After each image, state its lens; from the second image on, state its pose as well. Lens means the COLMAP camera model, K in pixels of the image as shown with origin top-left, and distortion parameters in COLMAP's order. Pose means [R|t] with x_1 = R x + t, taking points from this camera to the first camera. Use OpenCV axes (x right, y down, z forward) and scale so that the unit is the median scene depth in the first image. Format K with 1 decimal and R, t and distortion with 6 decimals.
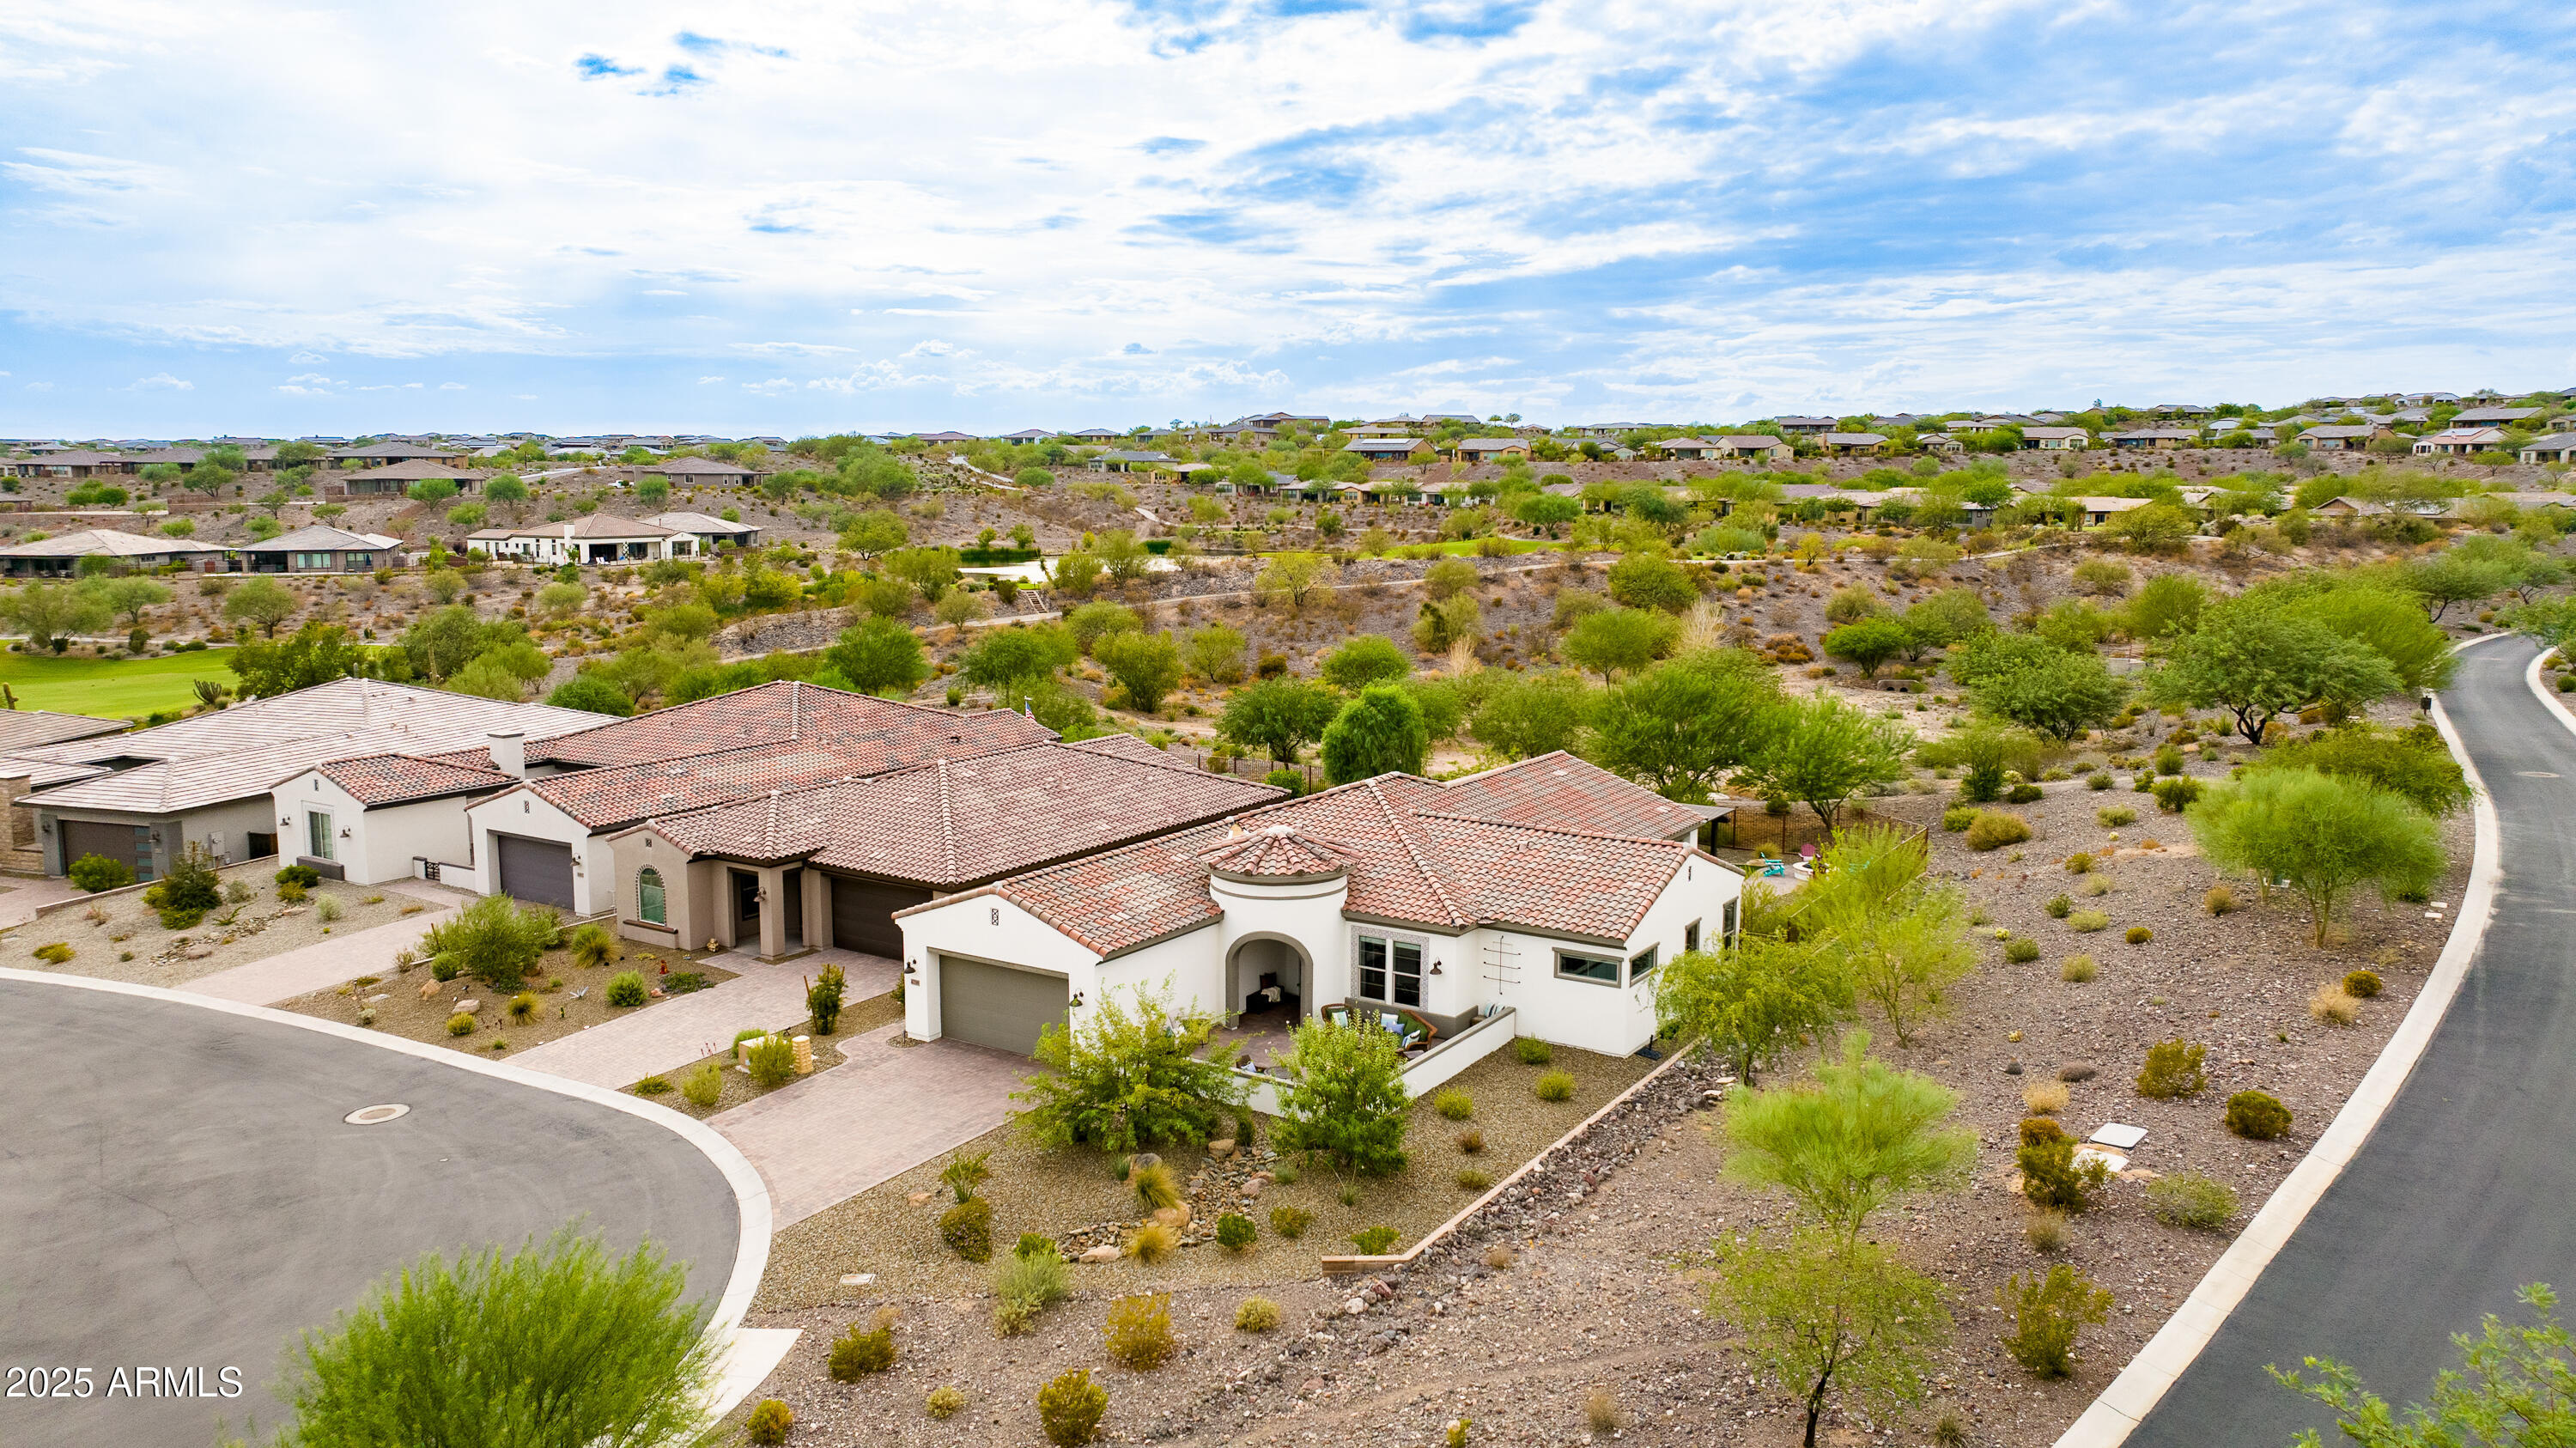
lens RADIAL K [[1758.5, 0, 1290.7], [0, 1758.5, 719.3], [0, 0, 1]] dist [-0.062544, 0.072056]
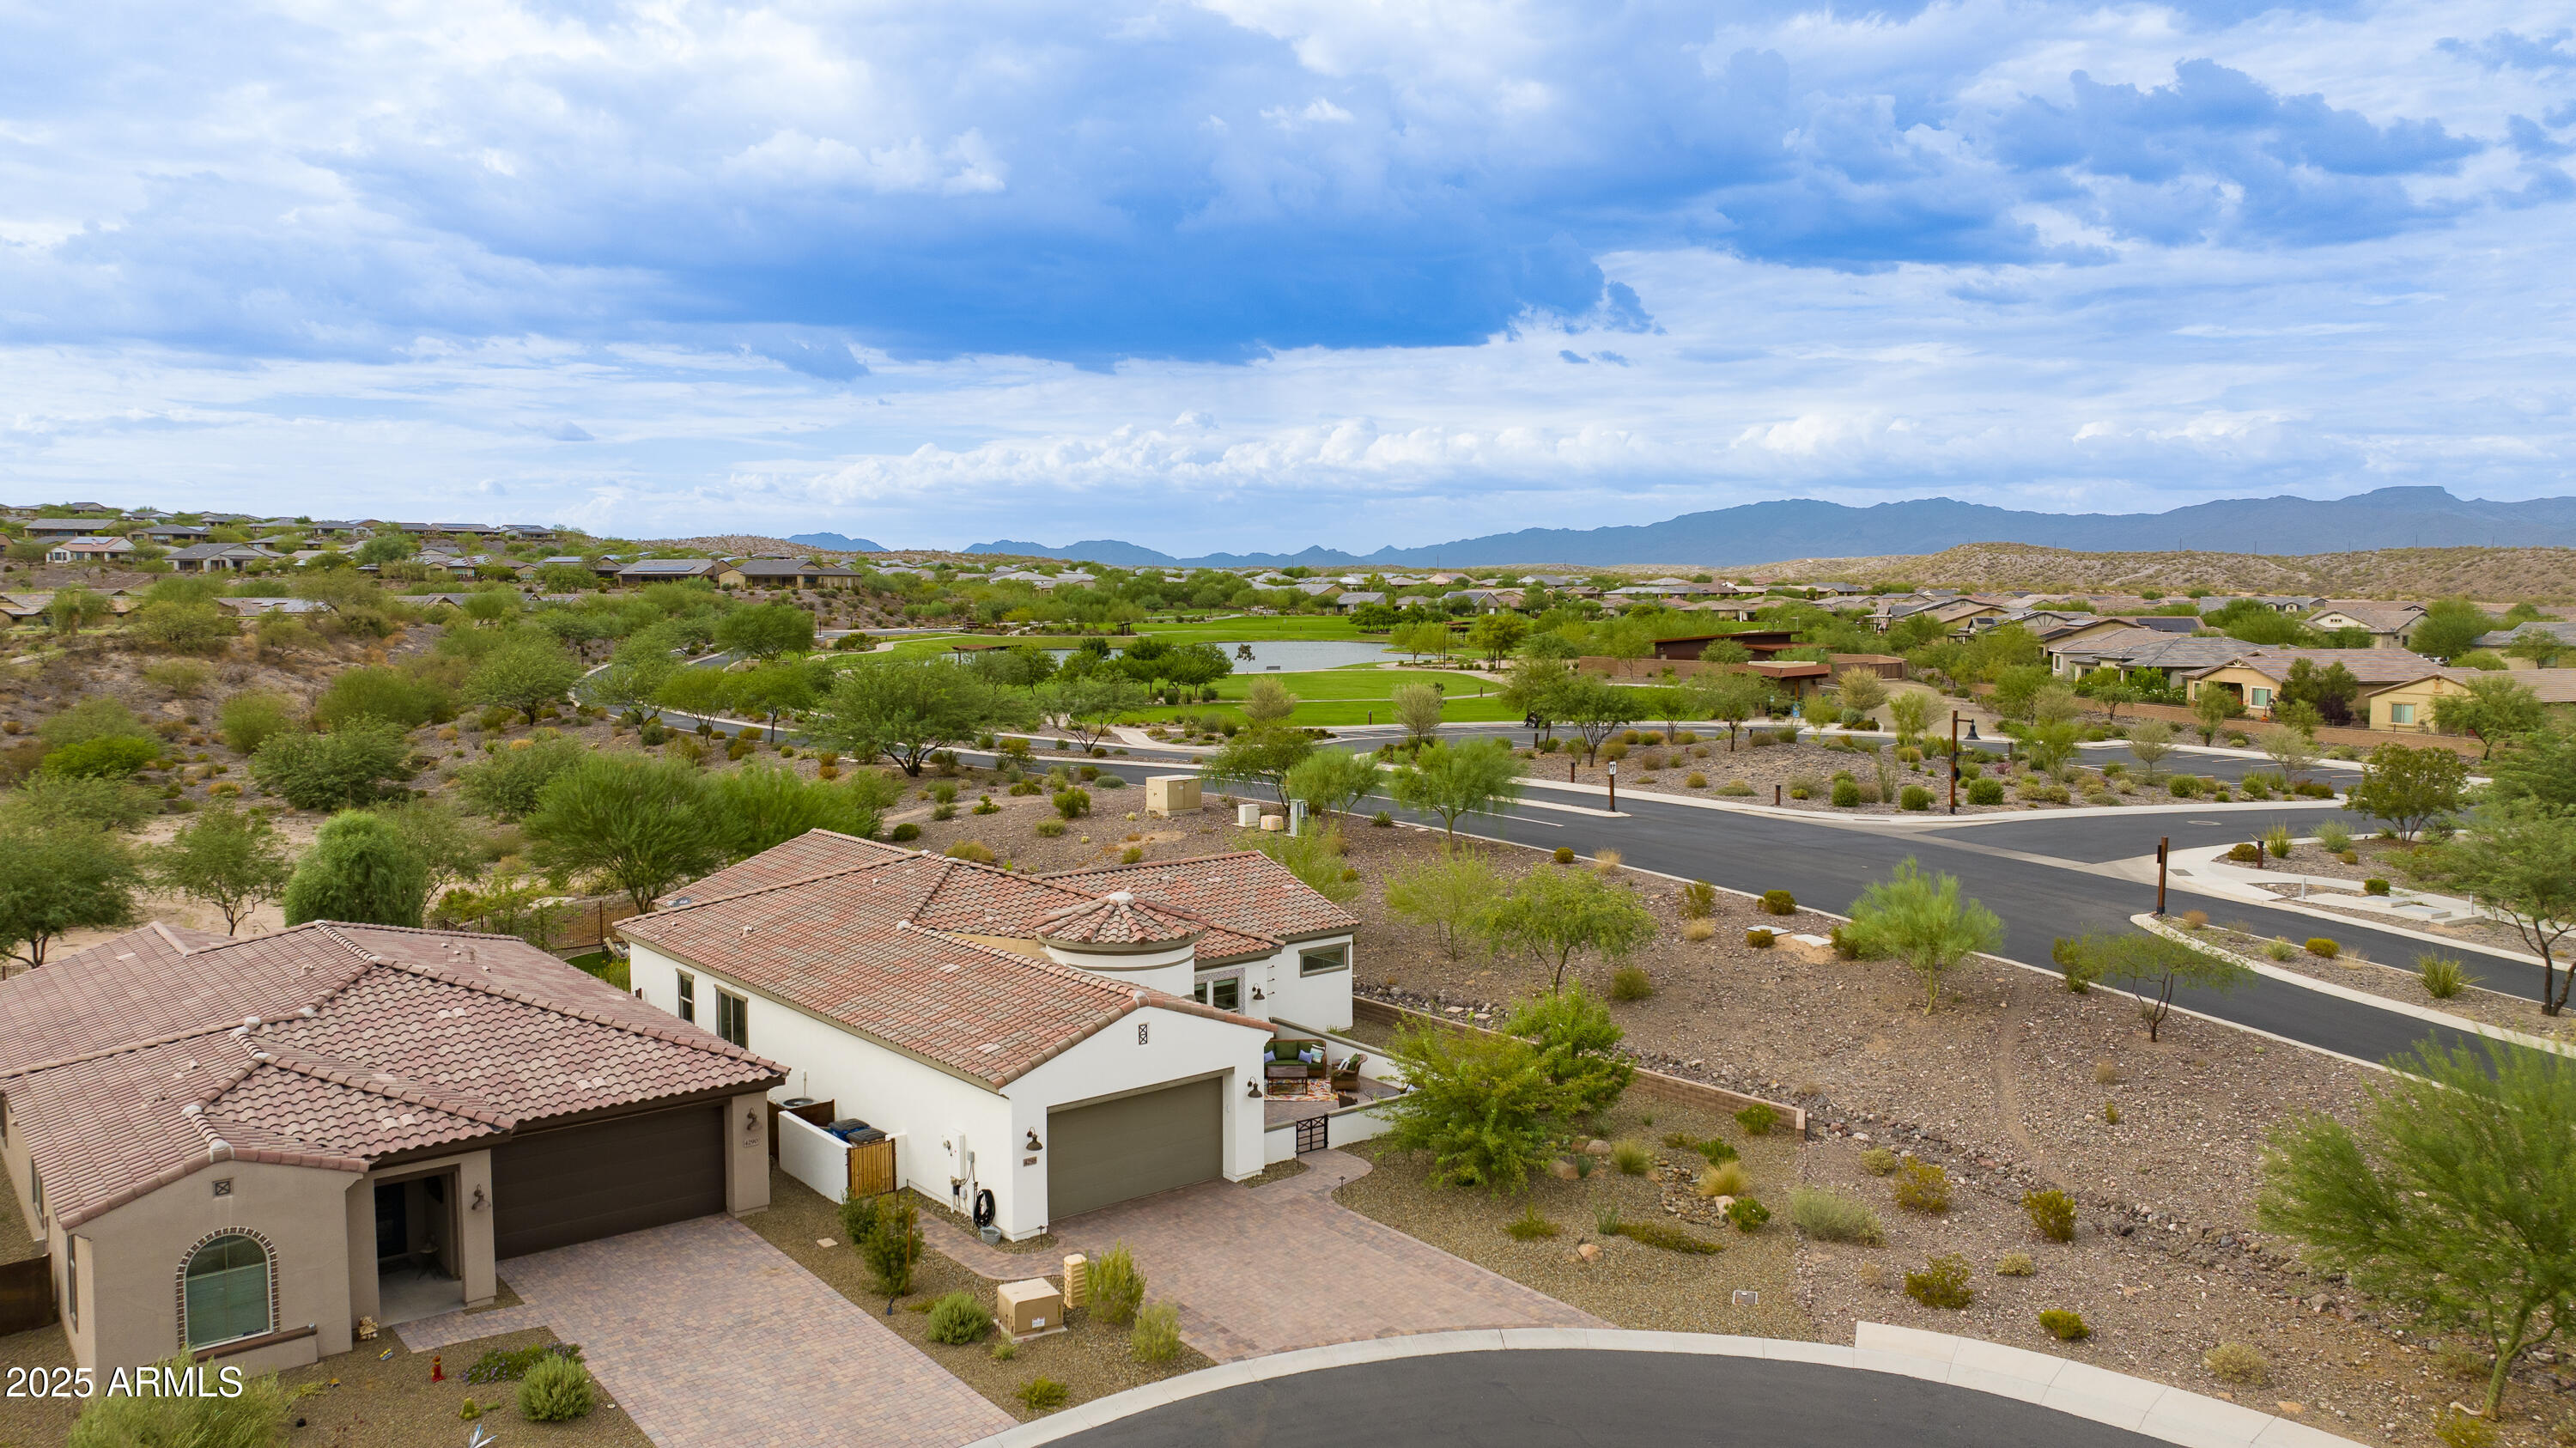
lens RADIAL K [[1758.5, 0, 1290.7], [0, 1758.5, 719.3], [0, 0, 1]] dist [-0.062544, 0.072056]
pose [[0.330023, -0.072572, 0.941179, -0.149183], [0.131826, 0.990813, 0.030175, -0.008190], [-0.934723, 0.114114, 0.336558, 0.104208]]
